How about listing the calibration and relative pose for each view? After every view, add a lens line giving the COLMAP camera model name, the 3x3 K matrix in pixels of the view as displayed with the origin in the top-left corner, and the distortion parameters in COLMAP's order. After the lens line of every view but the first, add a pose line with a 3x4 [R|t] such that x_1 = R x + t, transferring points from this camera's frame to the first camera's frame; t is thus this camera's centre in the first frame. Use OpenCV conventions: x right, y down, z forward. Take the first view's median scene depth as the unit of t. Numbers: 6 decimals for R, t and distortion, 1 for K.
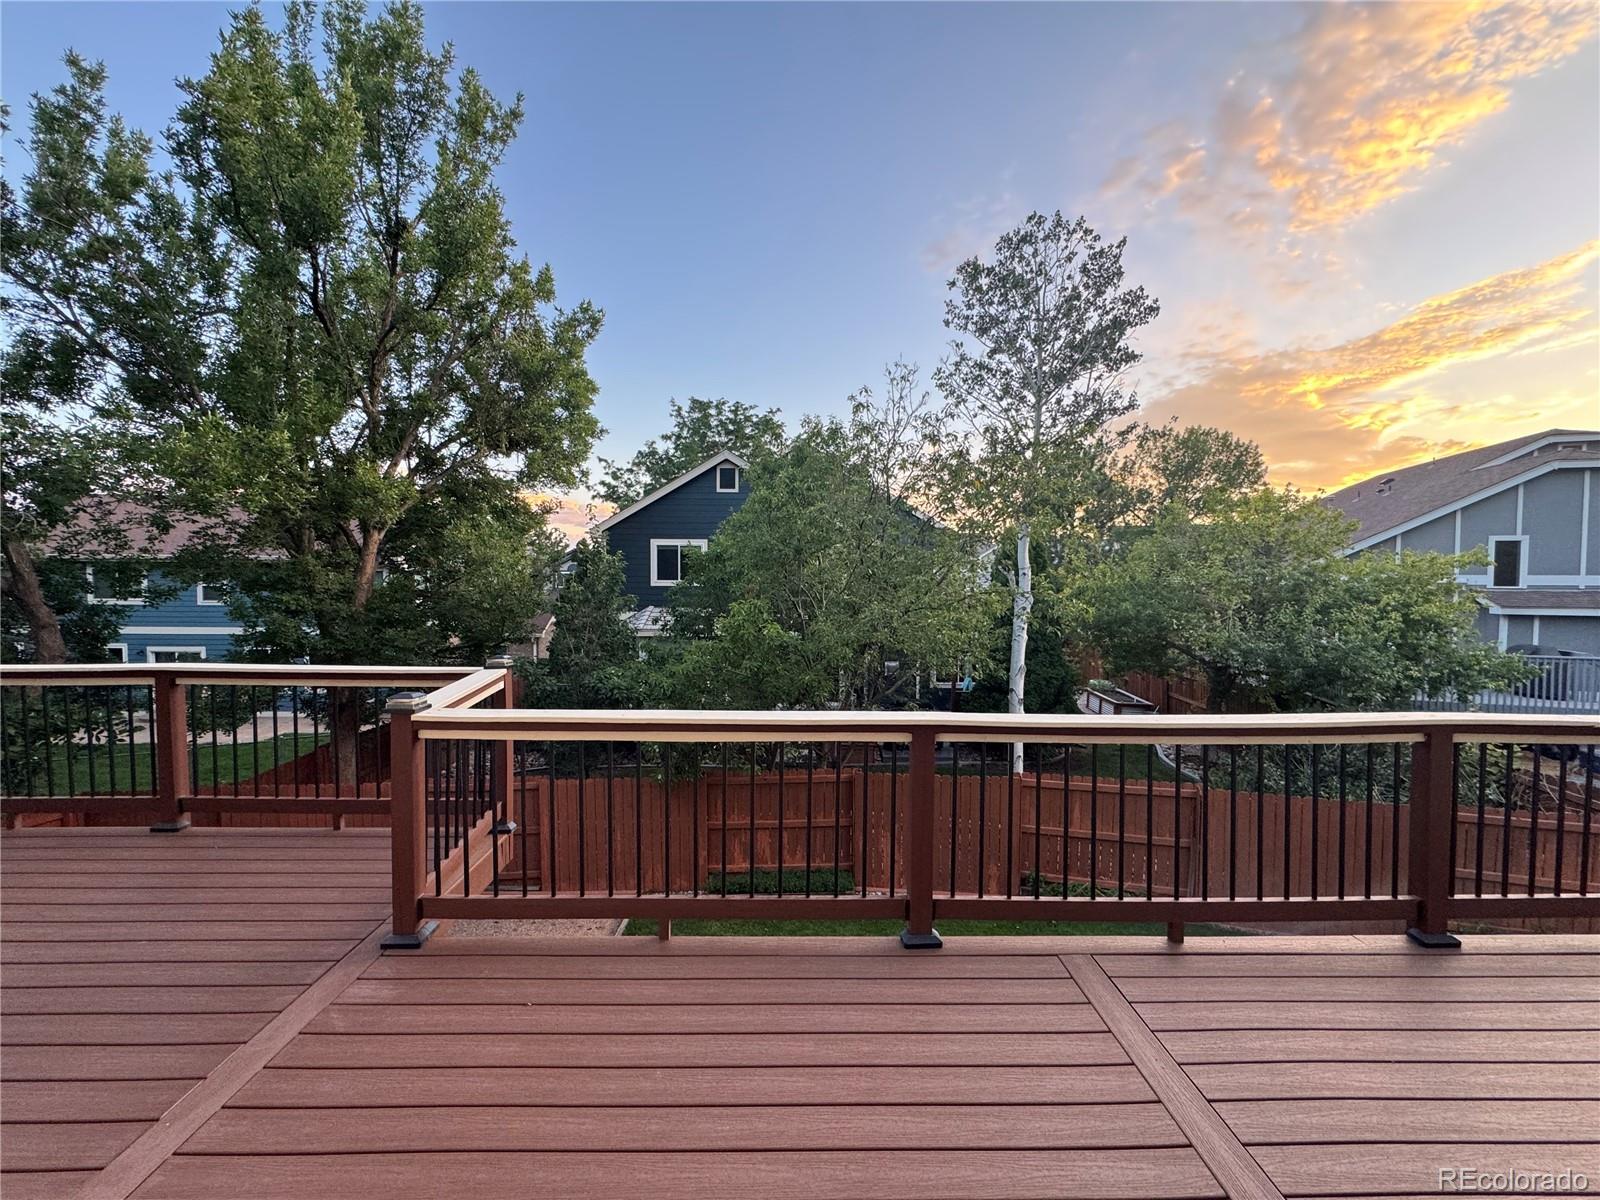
lens RADIAL K [[655.7, 0, 801.5], [0, 655.7, 592.1], [0, 0, 1]] dist [-0.010585, 0.000415]
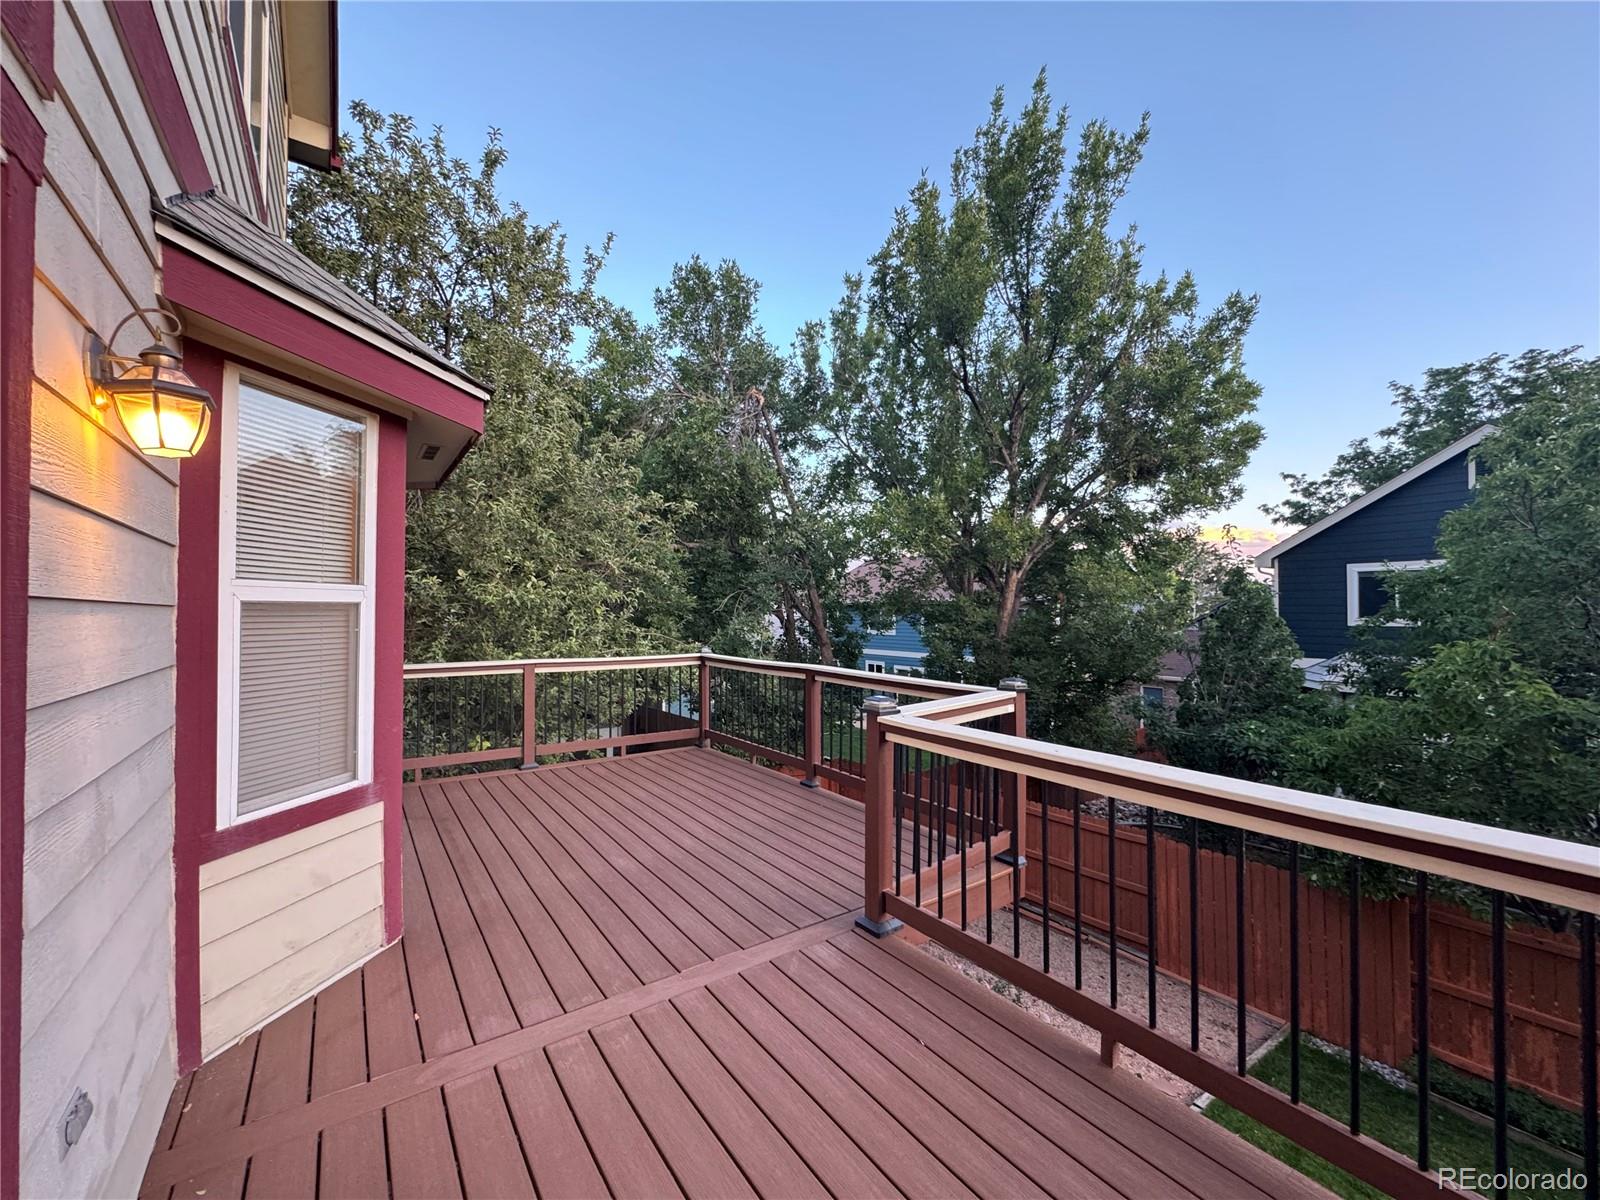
lens RADIAL K [[644.3, 0, 800.0], [0, 644.3, 600.0], [0, 0, 1]] dist [-0.011256, 0.000043]
pose [[0.539673, -0.023495, -0.841547, 0.077240], [-0.025836, 0.998677, -0.044450, 0.014478], [0.841478, 0.045731, 0.538352, 0.098205]]
